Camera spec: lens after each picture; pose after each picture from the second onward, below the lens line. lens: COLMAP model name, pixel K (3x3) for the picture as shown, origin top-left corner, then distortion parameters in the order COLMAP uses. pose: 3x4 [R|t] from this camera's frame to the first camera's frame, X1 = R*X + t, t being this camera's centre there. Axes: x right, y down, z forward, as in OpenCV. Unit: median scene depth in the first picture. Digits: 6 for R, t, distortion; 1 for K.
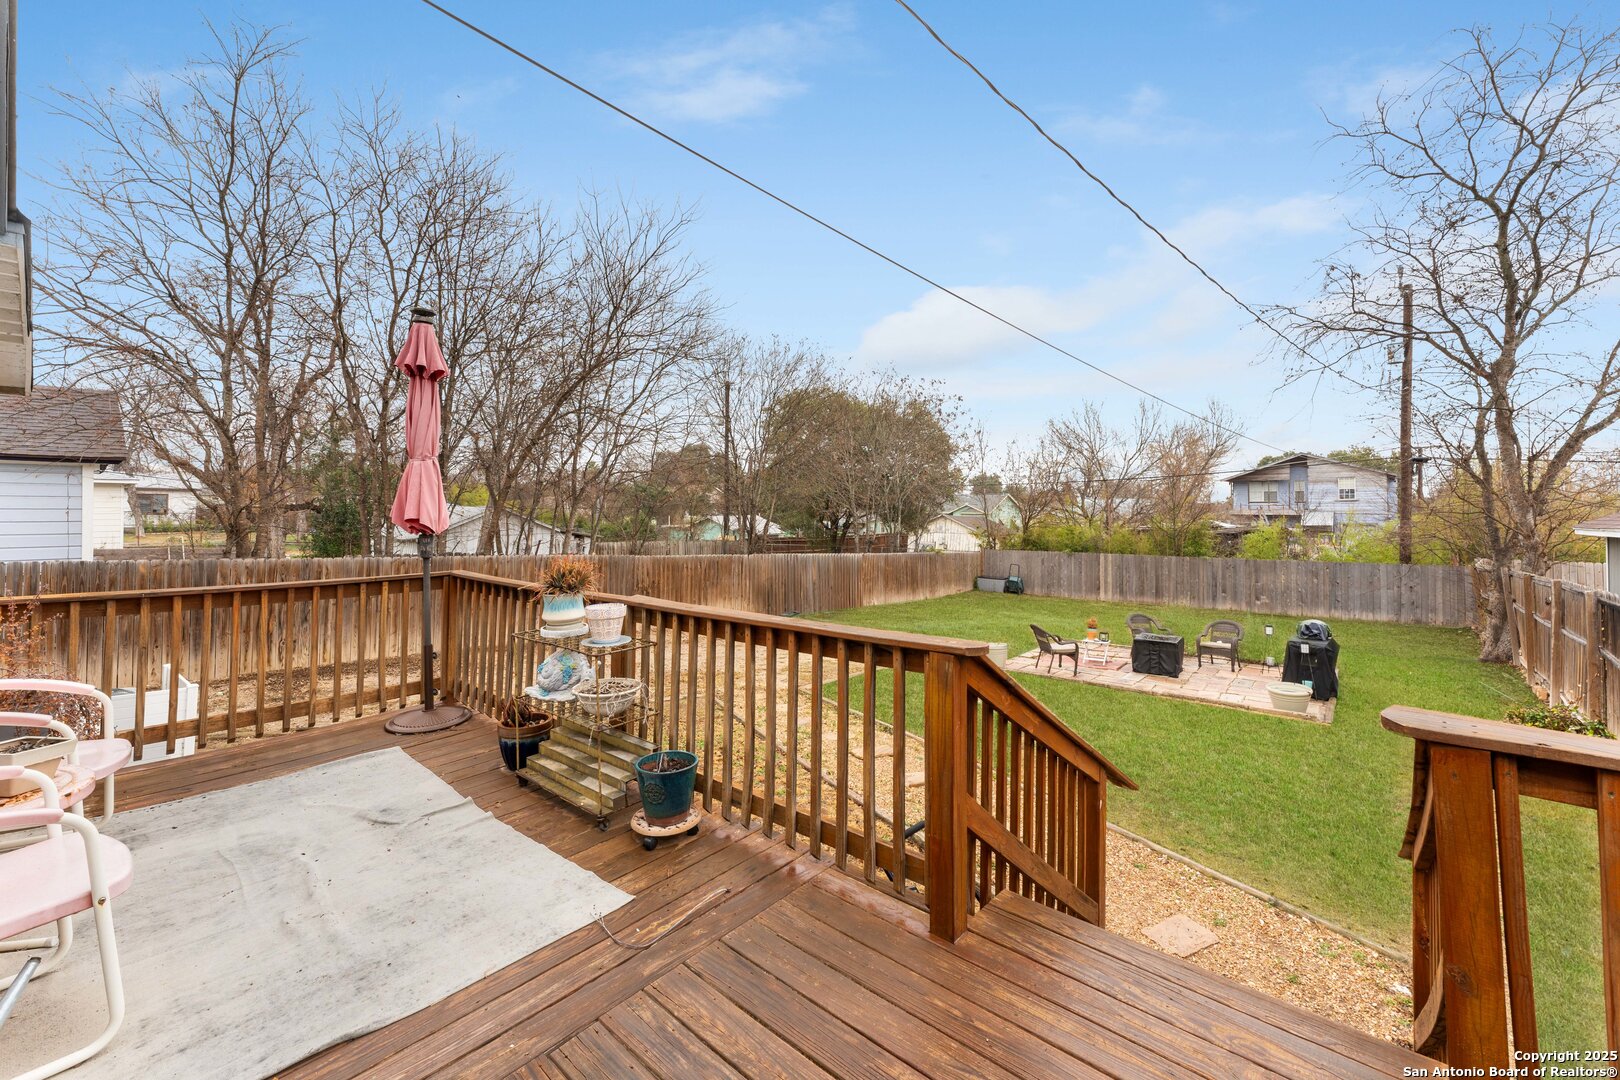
lens RADIAL K [[654.7, 0, 848.5], [0, 654.7, 503.0], [0, 0, 1]] dist [-0.002010, -0.000294]
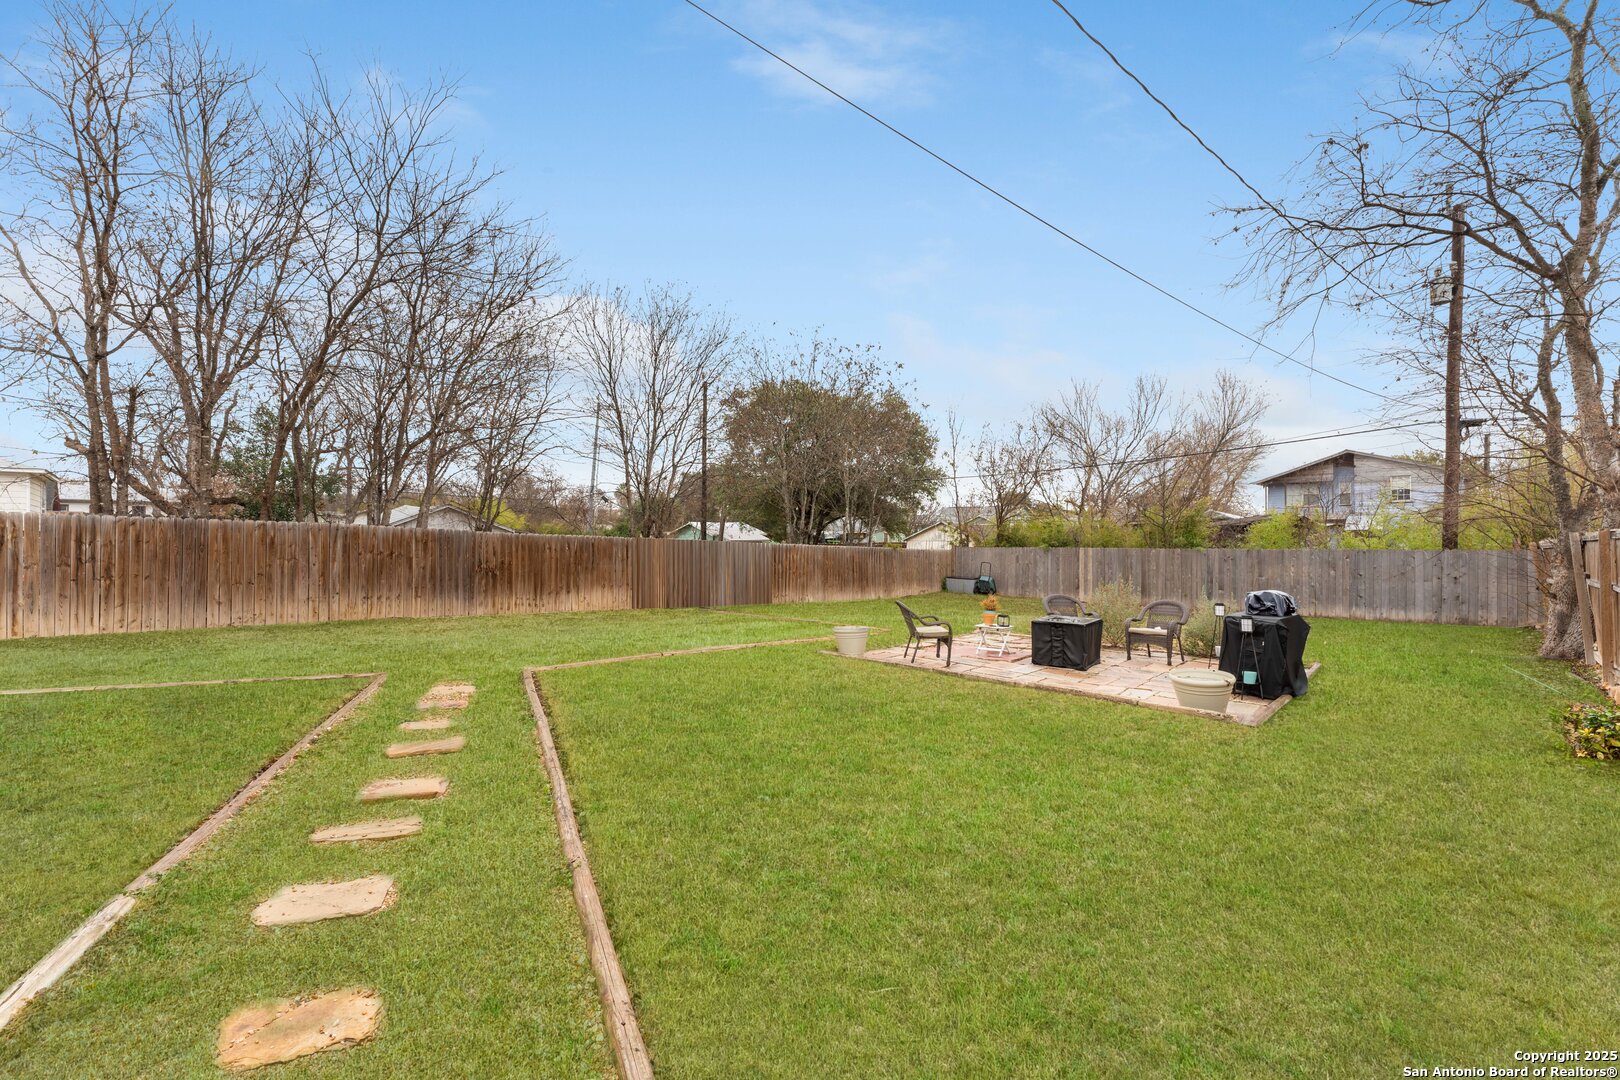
lens RADIAL K [[654.7, 0, 808.2], [0, 654.7, 535.0], [0, 0, 1]] dist [-0.002010, -0.000294]
pose [[0.995626, -0.007163, -0.093149, 0.137830], [0.009285, 0.999707, 0.022365, 0.049030], [0.092961, -0.023132, 0.995401, 0.122136]]
